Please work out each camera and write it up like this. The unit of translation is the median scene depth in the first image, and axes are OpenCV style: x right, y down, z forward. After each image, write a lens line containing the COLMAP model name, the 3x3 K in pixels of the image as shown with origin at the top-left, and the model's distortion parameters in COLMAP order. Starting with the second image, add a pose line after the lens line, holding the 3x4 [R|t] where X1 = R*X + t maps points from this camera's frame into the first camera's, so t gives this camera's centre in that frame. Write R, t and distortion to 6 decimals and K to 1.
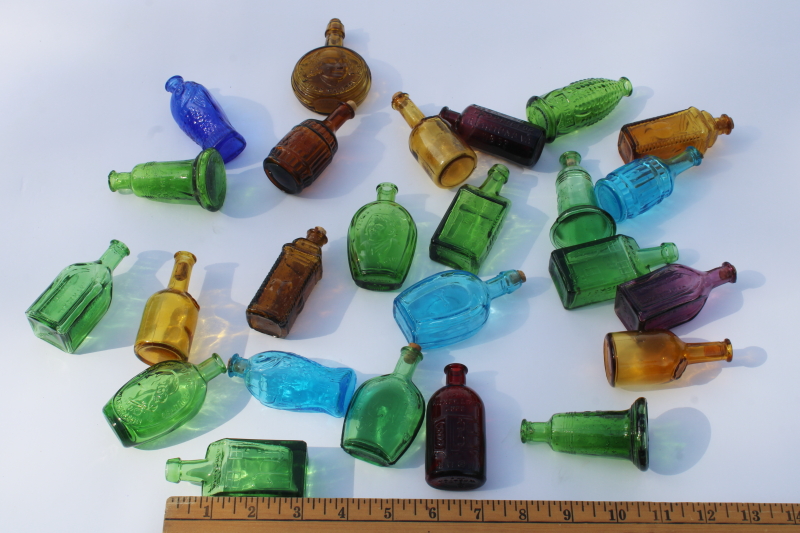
lens RADIAL K [[1228.1, 0, 400.0], [0, 1228.1, 266.5], [0, 0, 1]] dist [-0.018774, -0.116241]
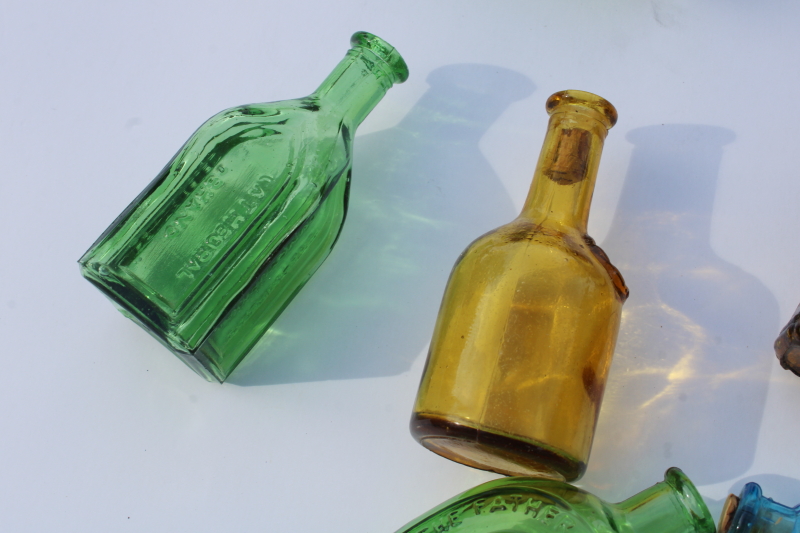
lens RADIAL K [[1228.1, 0, 400.0], [0, 1228.1, 266.5], [0, 0, 1]] dist [-0.018774, -0.116241]
pose [[0.978637, 0.104841, -0.176856, -0.161693], [-0.060072, 0.968486, 0.241716, -0.041833], [0.196624, -0.225928, 0.954094, 0.686287]]
